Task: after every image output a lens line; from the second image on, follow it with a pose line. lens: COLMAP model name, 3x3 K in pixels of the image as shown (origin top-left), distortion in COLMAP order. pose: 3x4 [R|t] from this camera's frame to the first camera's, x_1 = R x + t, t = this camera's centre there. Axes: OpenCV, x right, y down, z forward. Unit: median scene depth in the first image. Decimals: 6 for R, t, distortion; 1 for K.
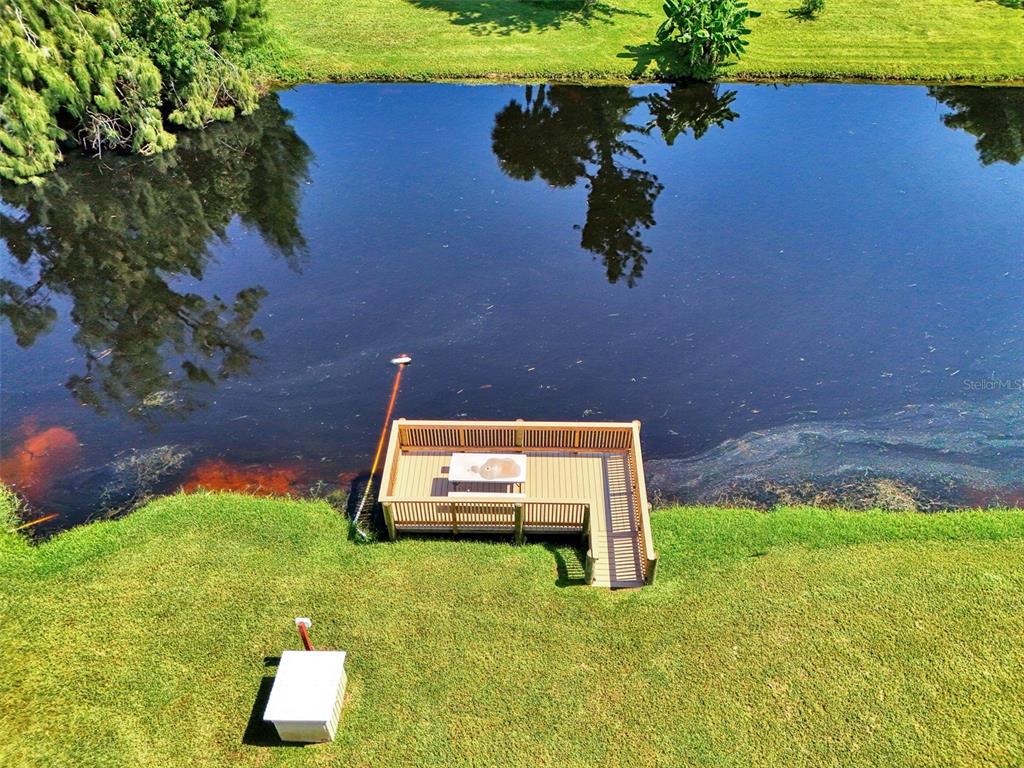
lens RADIAL K [[763.7, 0, 512.0], [0, 763.7, 384.0], [0, 0, 1]] dist [0.076243, -0.091034]
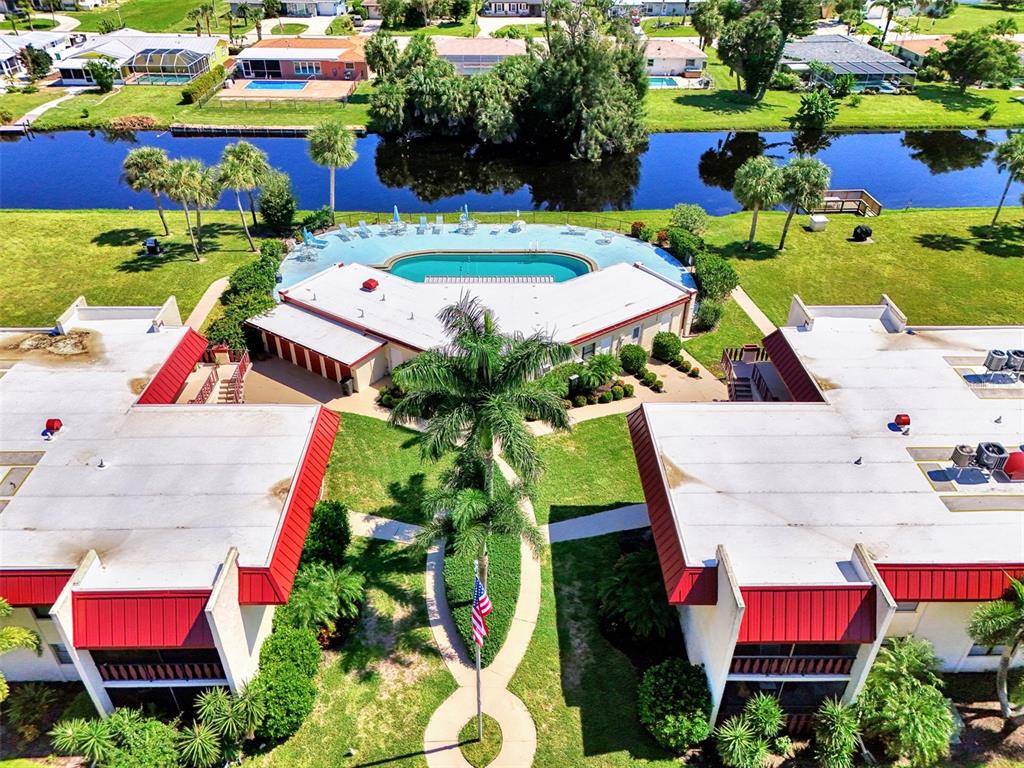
lens RADIAL K [[763.7, 0, 512.0], [0, 763.7, 384.0], [0, 0, 1]] dist [0.076243, -0.091034]
pose [[0.998577, -0.023627, 0.047818, -0.684265], [0.030513, 0.988391, -0.148834, 0.589231], [-0.043746, 0.150081, 0.987705, -1.002491]]
